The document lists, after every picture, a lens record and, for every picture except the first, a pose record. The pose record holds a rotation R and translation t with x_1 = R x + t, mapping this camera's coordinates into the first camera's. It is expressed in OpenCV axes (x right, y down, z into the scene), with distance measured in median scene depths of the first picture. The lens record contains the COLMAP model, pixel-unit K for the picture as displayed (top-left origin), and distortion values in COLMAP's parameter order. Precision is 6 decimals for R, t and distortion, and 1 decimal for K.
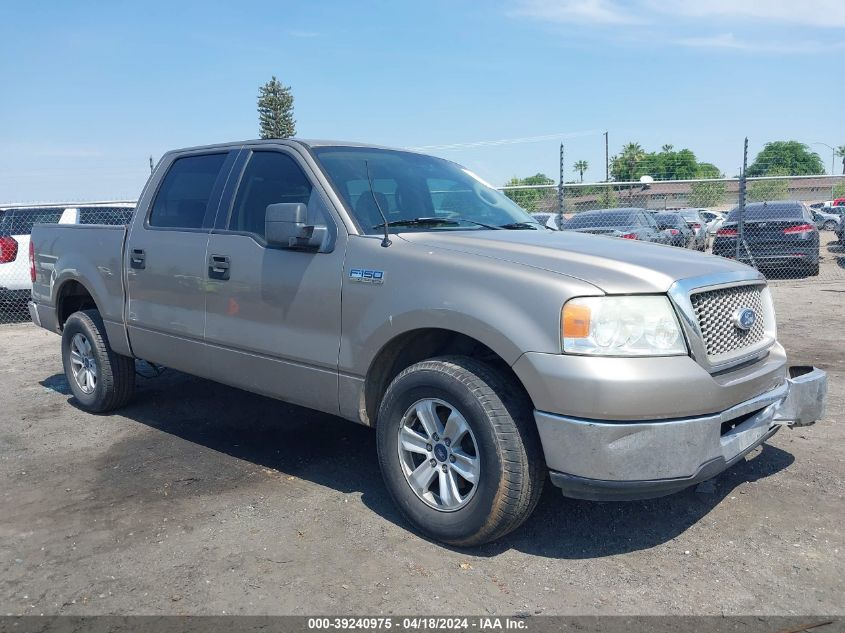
lens RADIAL K [[673.4, 0, 408.6], [0, 673.4, 321.8], [0, 0, 1]] dist [0.005148, -0.007857]
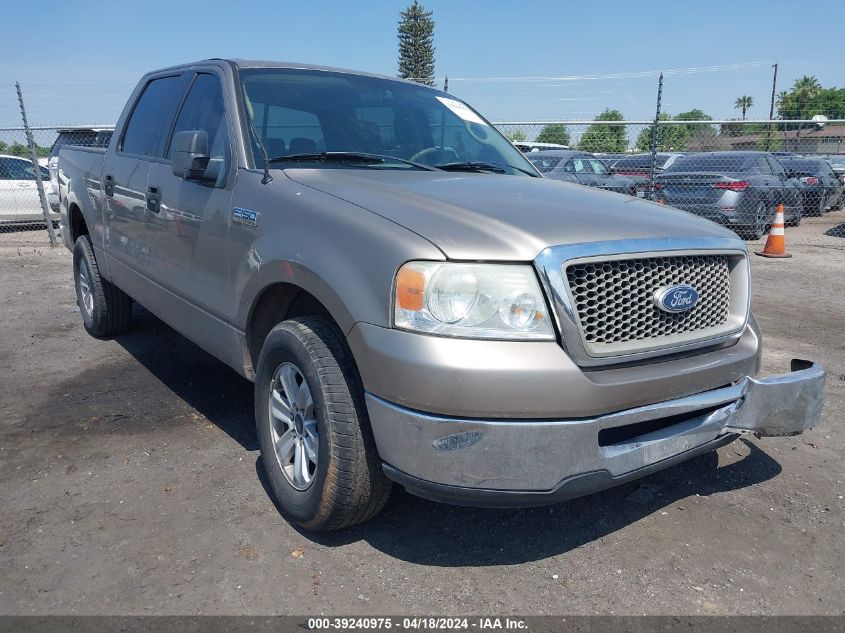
lens RADIAL K [[673.4, 0, 408.6], [0, 673.4, 321.8], [0, 0, 1]] dist [0.005148, -0.007857]
pose [[0.979927, 0.082170, -0.181634, 0.322281], [-0.064447, 0.992754, 0.101420, -0.036323], [0.188652, -0.087679, 0.978122, 0.163786]]
